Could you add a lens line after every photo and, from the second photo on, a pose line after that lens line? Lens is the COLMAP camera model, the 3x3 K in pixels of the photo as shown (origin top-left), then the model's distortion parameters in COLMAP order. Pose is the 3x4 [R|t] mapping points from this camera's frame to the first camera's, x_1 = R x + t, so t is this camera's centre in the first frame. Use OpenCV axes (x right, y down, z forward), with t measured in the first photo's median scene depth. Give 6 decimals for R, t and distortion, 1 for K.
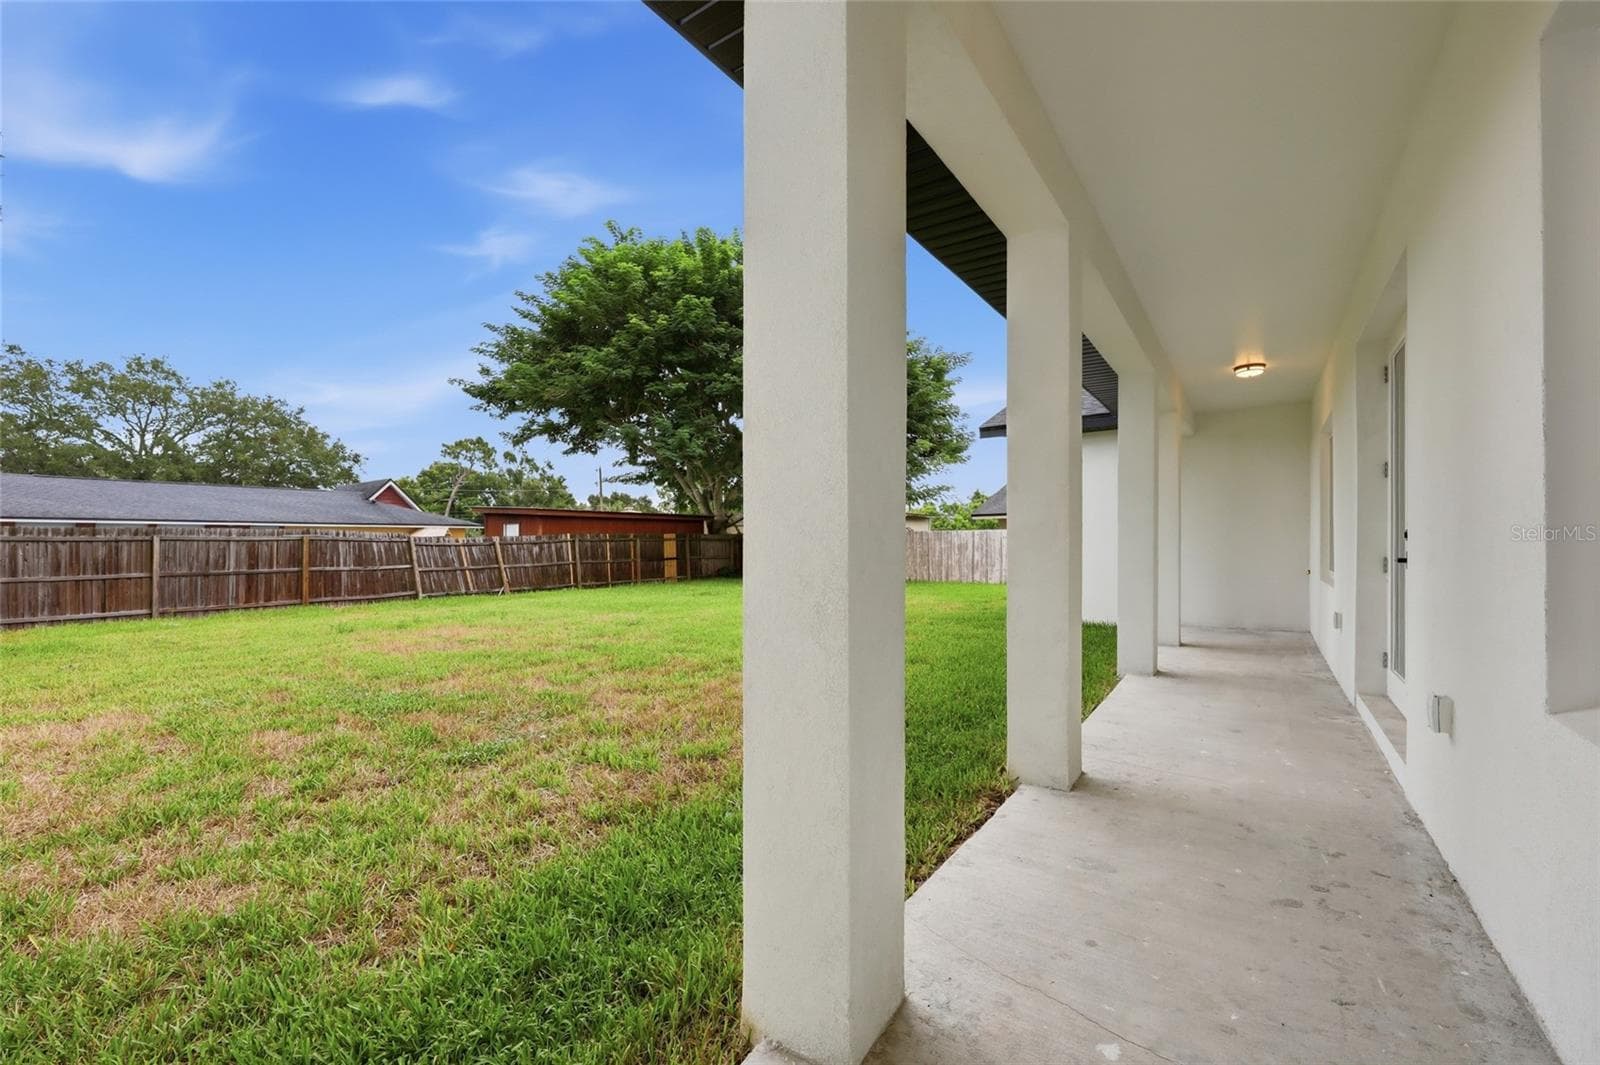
lens RADIAL K [[650.8, 0, 797.3], [0, 650.8, 539.9], [0, 0, 1]] dist [-0.000924, 0.001226]
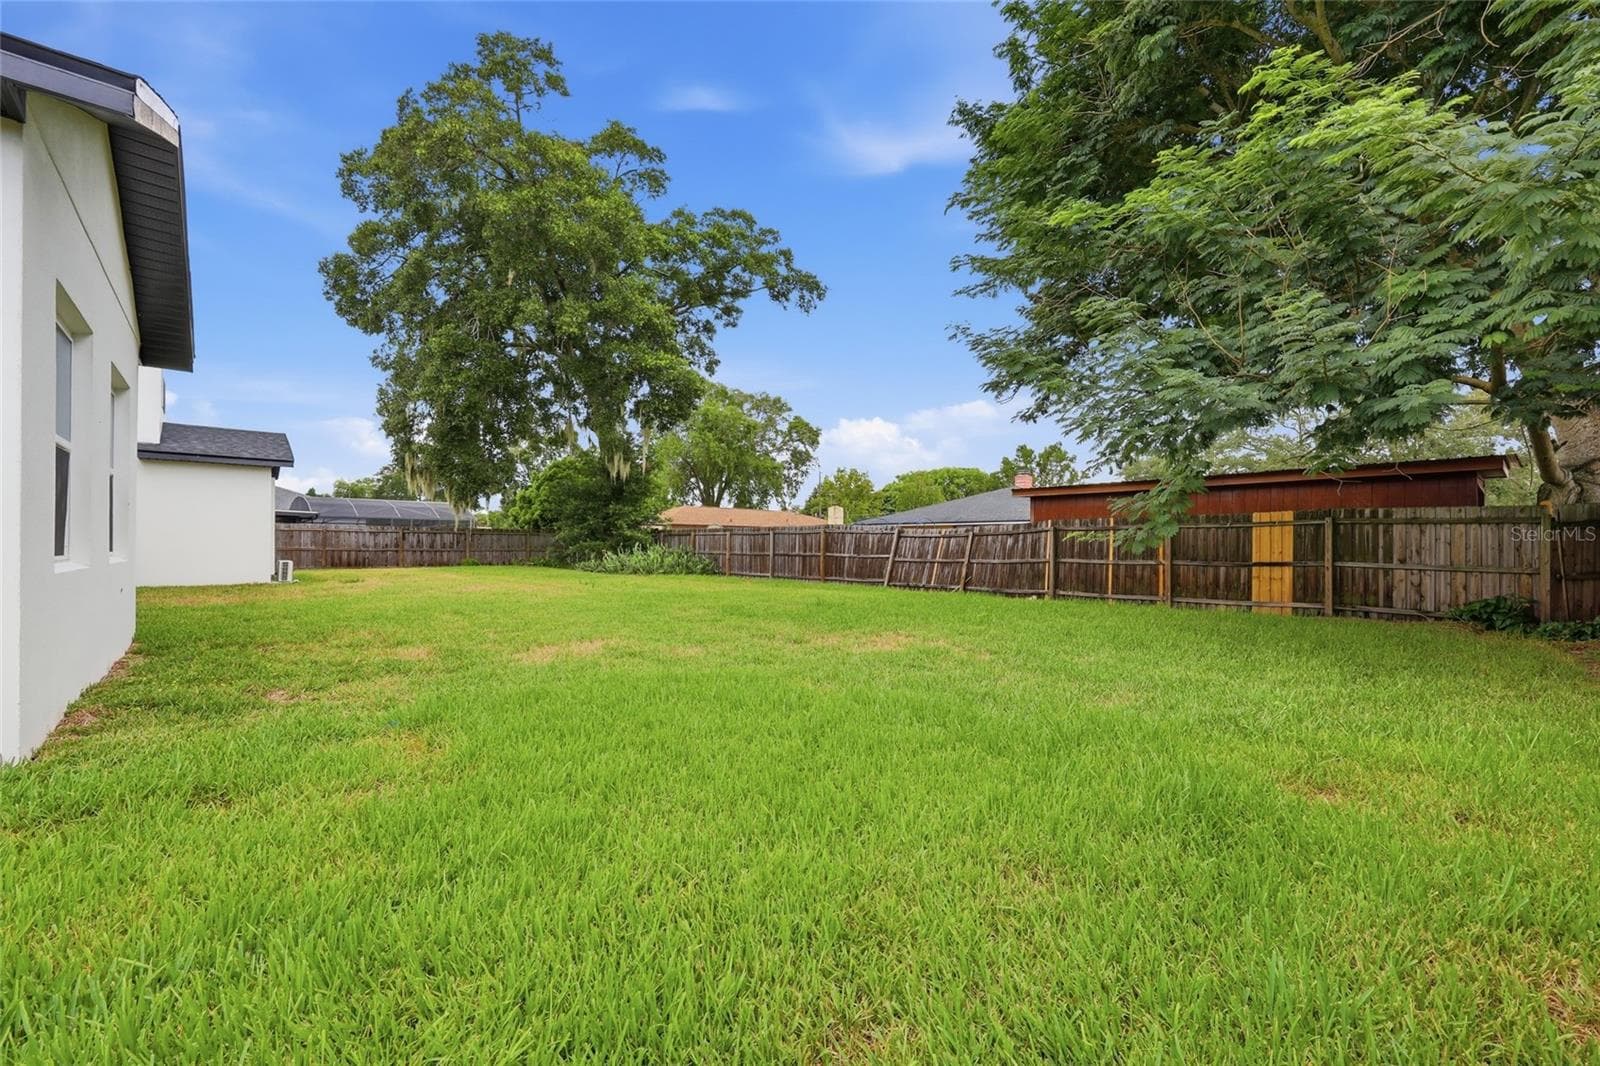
lens RADIAL K [[650.8, 0, 801.0], [0, 650.8, 542.1], [0, 0, 1]] dist [-0.000924, 0.001226]
pose [[-0.242652, 0.002459, -0.970110, 0.560693], [0.003066, 0.999994, 0.001767, 0.017330], [0.970109, -0.002546, -0.242658, 1.274192]]
